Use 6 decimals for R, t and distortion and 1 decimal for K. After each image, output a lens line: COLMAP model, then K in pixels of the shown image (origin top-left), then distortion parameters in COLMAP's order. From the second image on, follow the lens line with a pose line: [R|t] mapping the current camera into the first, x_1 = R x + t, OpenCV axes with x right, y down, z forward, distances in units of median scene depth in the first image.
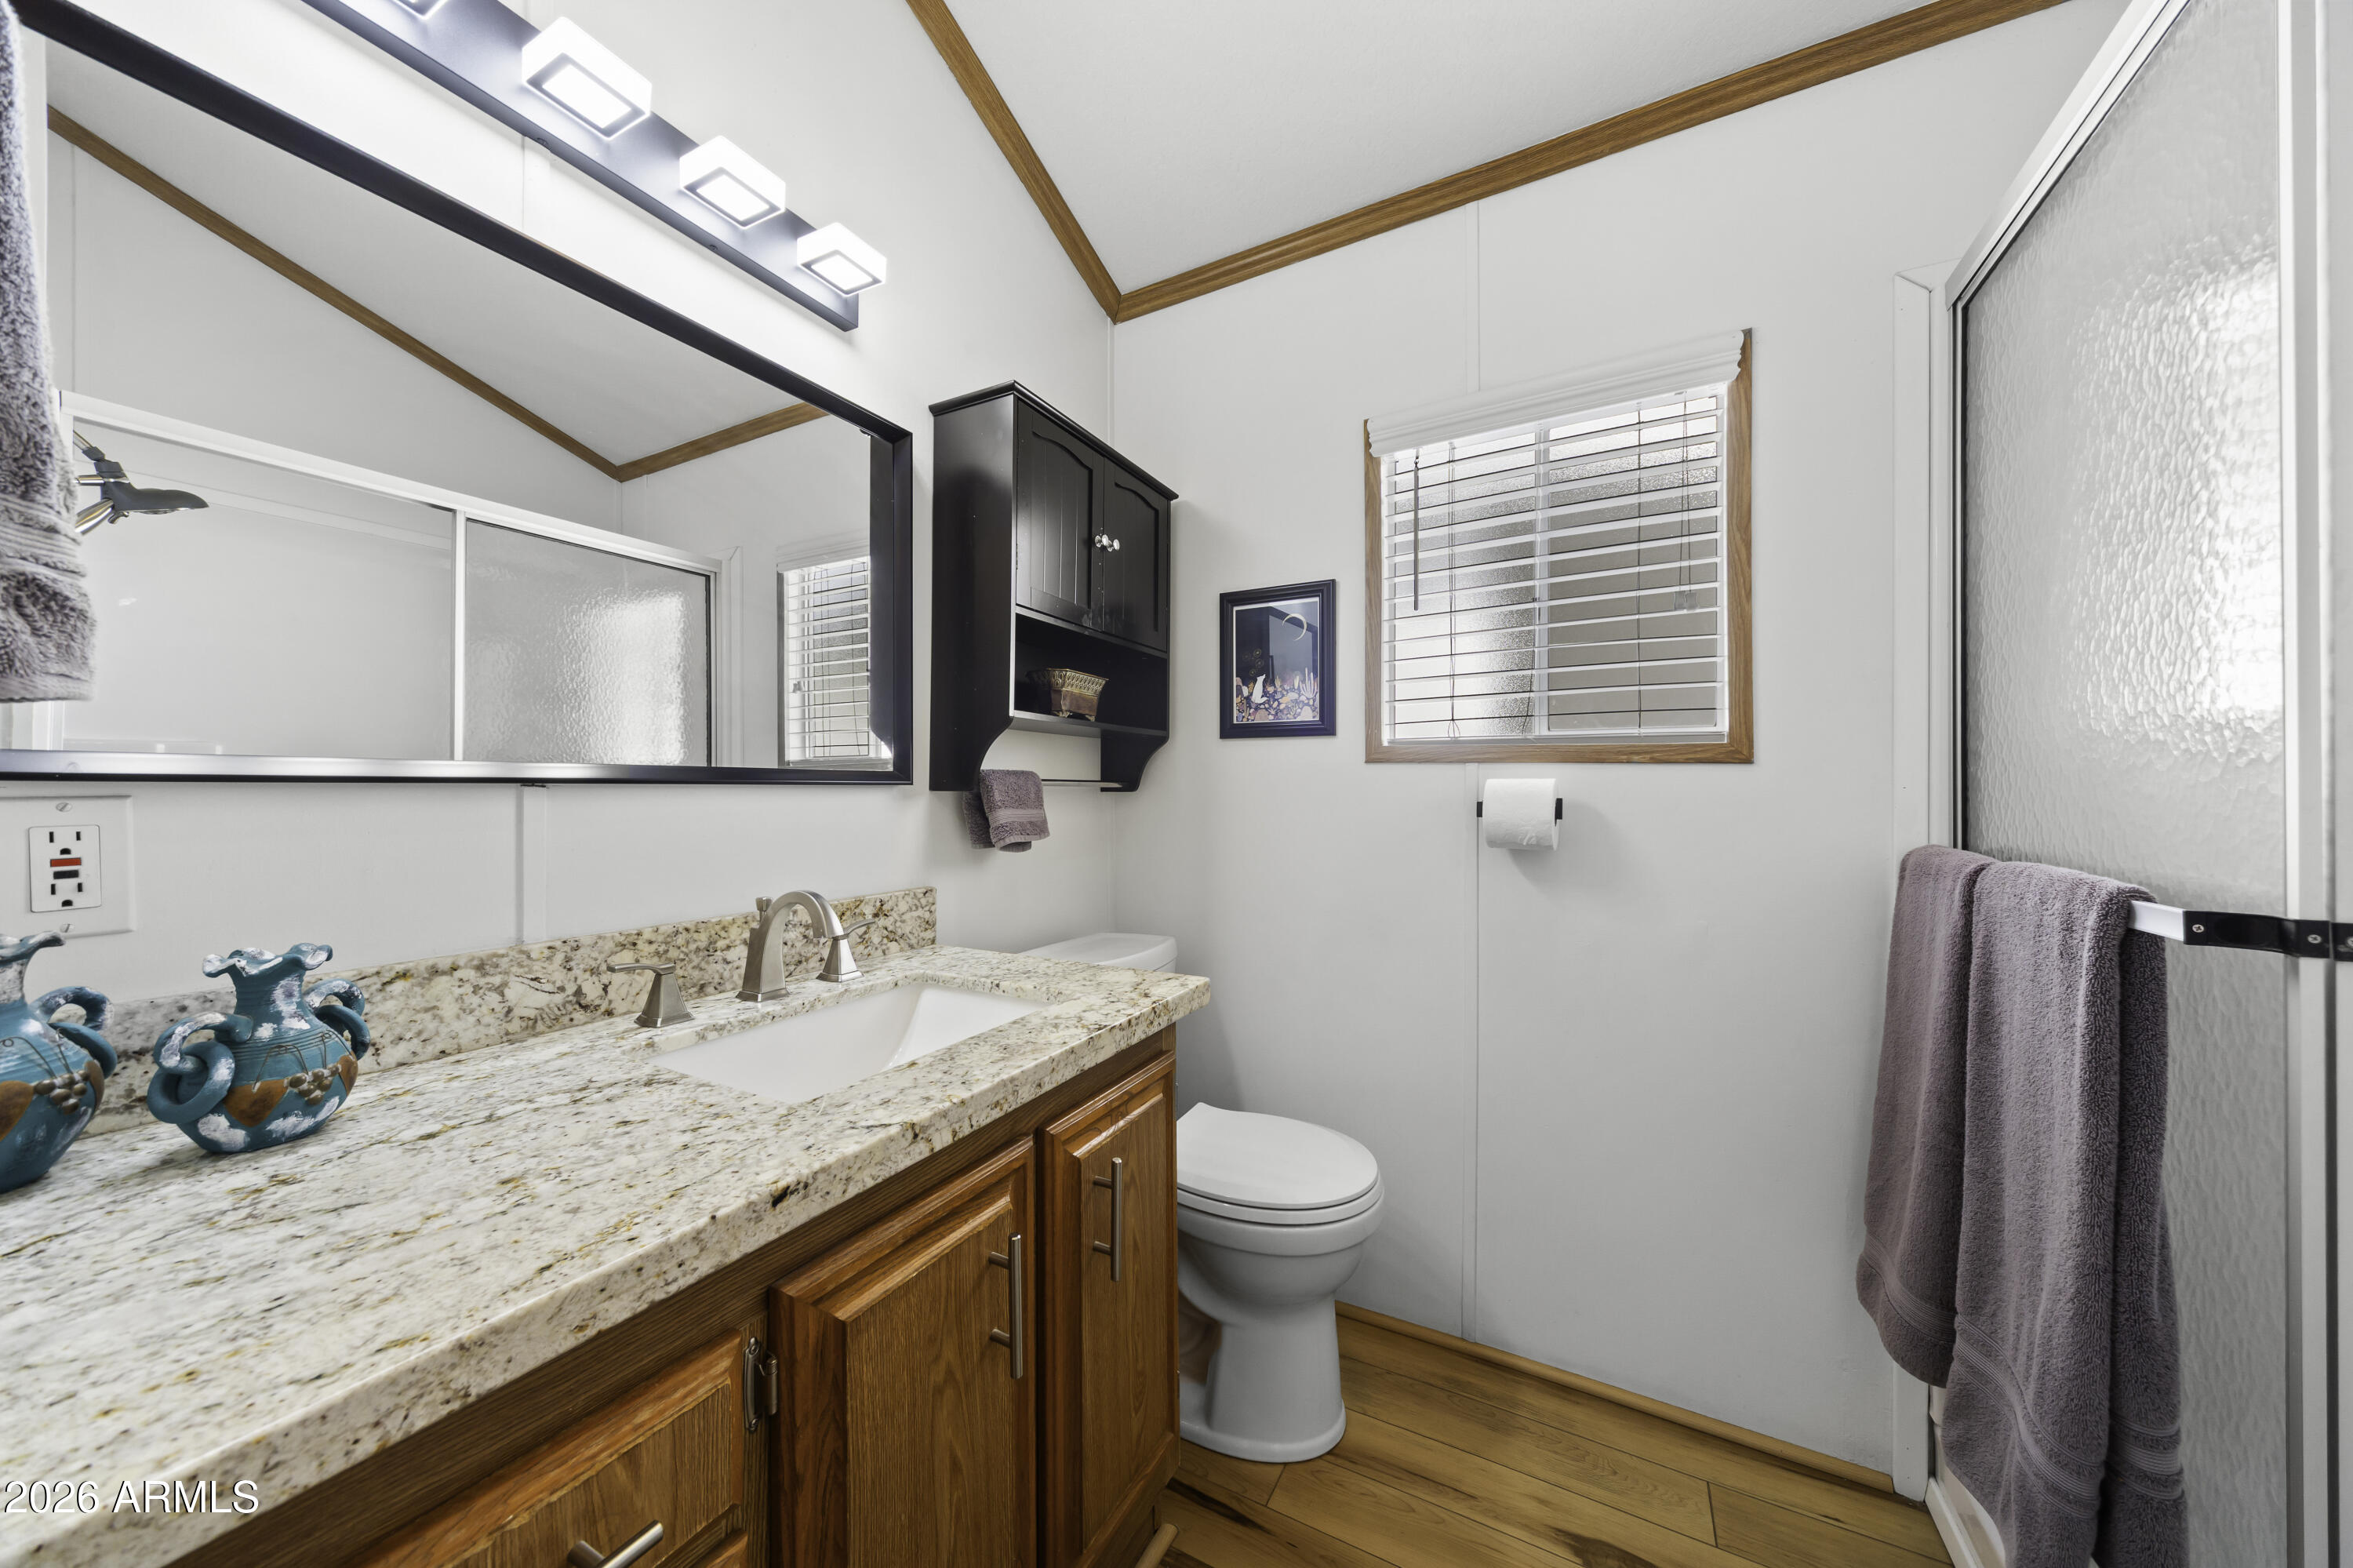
lens RADIAL K [[796.1, 0, 1170.3], [0, 796.1, 782.0], [0, 0, 1]] dist [0.000553, -0.001444]
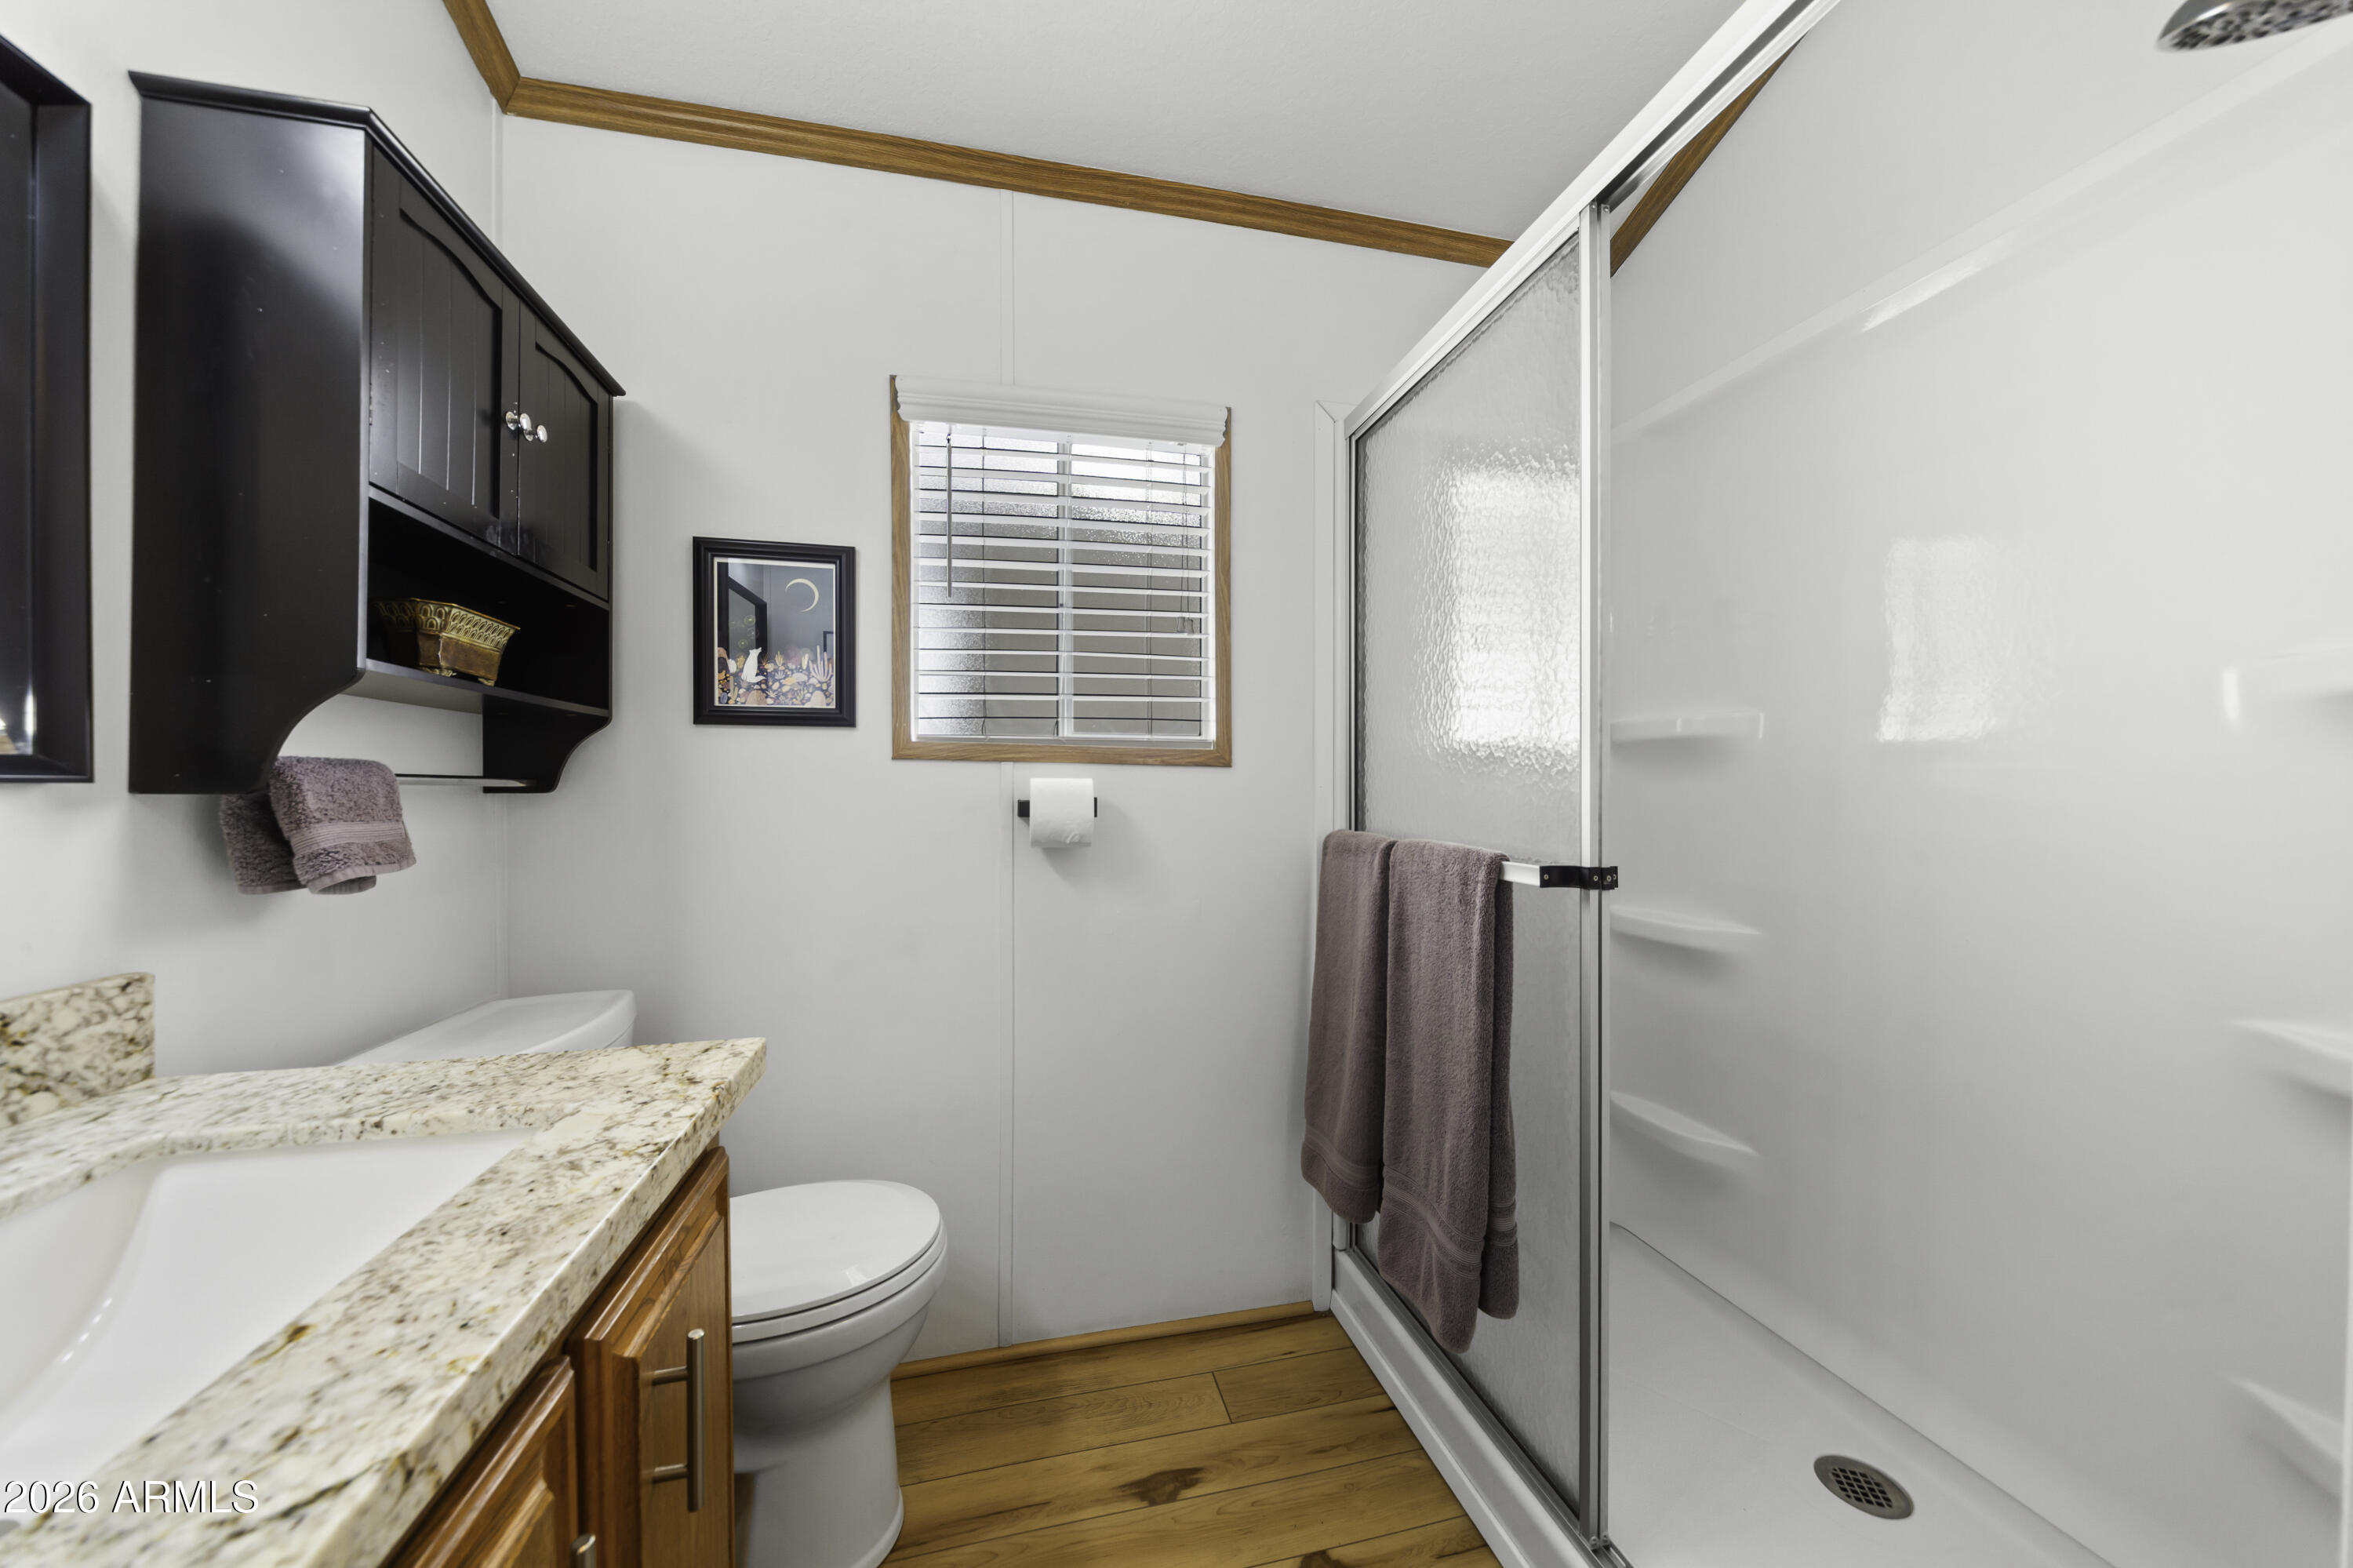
lens RADIAL K [[795.9, 0, 1173.9], [0, 795.9, 789.1], [0, 0, 1]] dist [-0.001714, -0.001875]
pose [[0.744818, -0.002183, 0.667264, -0.143604], [-0.004785, 0.999951, 0.008612, 0.000139], [-0.667251, -0.009607, 0.744771, 0.149736]]
